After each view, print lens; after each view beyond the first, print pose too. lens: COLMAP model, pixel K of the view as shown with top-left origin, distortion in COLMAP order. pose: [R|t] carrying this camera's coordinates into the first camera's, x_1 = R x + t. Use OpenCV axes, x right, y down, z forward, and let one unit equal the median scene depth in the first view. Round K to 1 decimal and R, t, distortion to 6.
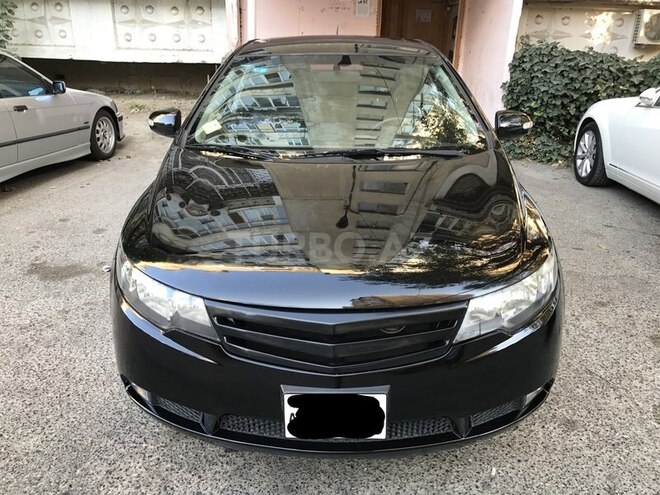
lens RADIAL K [[536.1, 0, 325.6], [0, 536.1, 237.3], [0, 0, 1]] dist [0.007000, 0.009715]
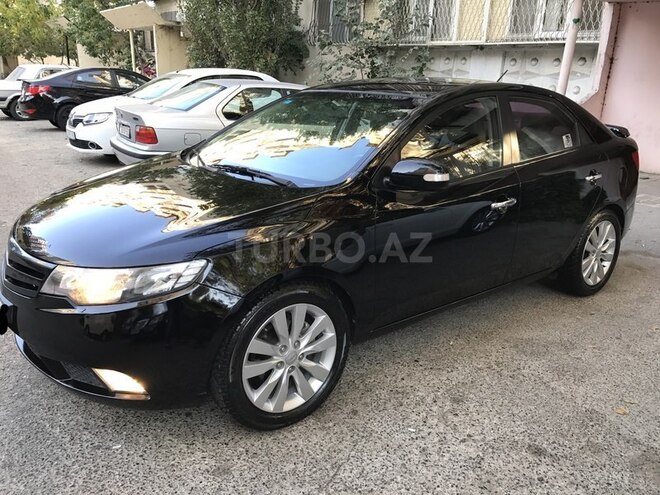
lens RADIAL K [[536.1, 0, 336.8], [0, 536.1, 243.6], [0, 0, 1]] dist [0.007000, 0.009715]
pose [[0.648736, 0.233004, -0.724466, 0.847903], [-0.291187, 0.955532, 0.046570, -0.097712], [0.703101, 0.180743, 0.687736, 0.306362]]
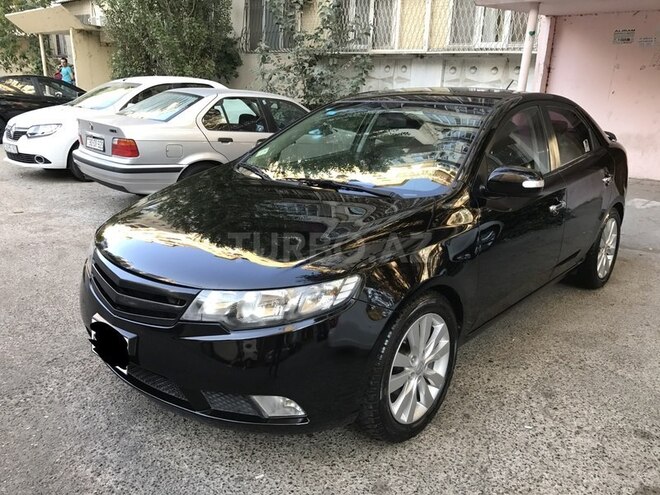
lens RADIAL K [[536.1, 0, 335.3], [0, 536.1, 242.6], [0, 0, 1]] dist [0.007000, 0.009715]
pose [[0.766605, 0.188595, -0.613798, 0.639235], [-0.245392, 0.969386, -0.008631, -0.026409], [0.593379, 0.157237, 0.789416, 0.112597]]
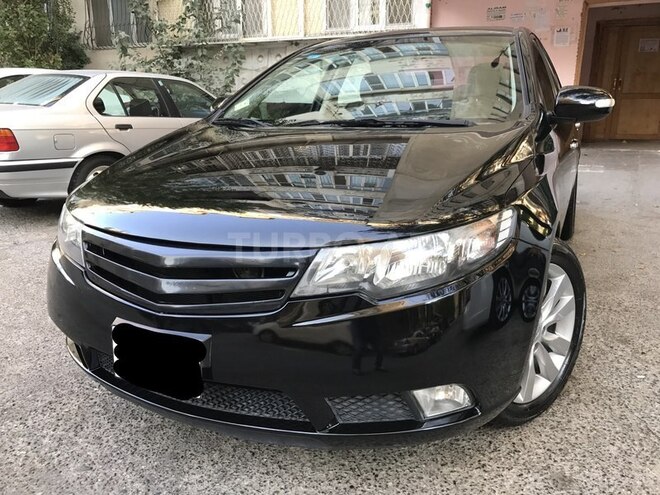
lens RADIAL K [[536.1, 0, 331.0], [0, 536.1, 240.7], [0, 0, 1]] dist [0.007000, 0.009715]
pose [[0.913880, 0.079525, -0.398121, 0.313371], [-0.116533, 0.990745, -0.069596, 0.083967], [0.388902, 0.109997, 0.914689, 0.138161]]
